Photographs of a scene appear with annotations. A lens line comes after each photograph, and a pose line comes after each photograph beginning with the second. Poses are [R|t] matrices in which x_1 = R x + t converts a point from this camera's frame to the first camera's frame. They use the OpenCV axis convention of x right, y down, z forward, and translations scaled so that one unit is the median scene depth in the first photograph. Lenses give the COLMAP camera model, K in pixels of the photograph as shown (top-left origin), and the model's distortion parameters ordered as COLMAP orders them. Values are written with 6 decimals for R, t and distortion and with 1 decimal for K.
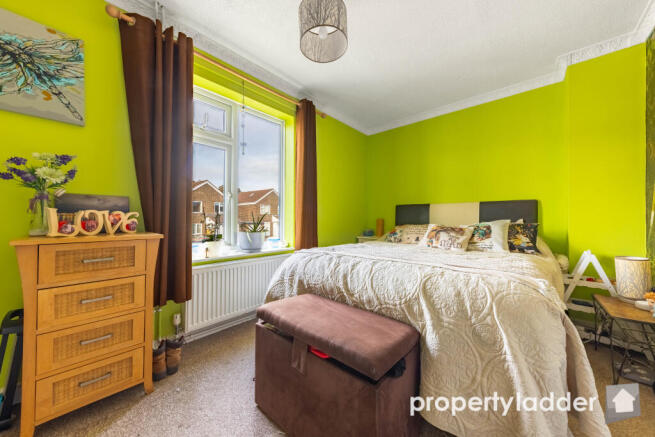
lens RADIAL K [[227.1, 0, 323.5], [0, 227.1, 217.2], [0, 0, 1]] dist [-0.001031, -0.000167]
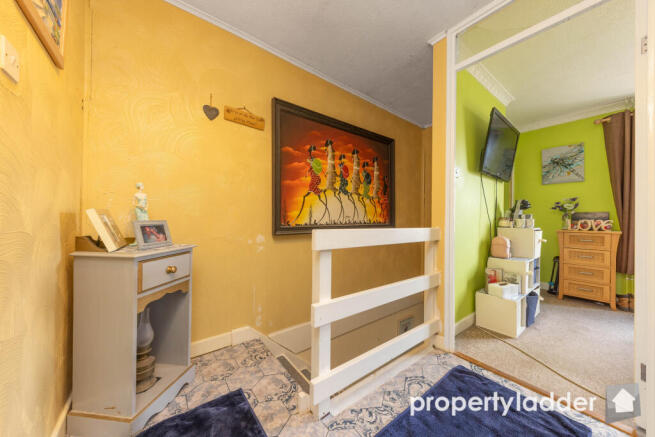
lens RADIAL K [[227.1, 0, 323.3], [0, 227.1, 219.0], [0, 0, 1]] dist [-0.001031, -0.000167]
pose [[-0.180192, -0.003499, -0.983625, 1.714961], [-0.003384, 0.999990, -0.002937, -0.020624], [0.983626, 0.002800, -0.180202, -1.199958]]
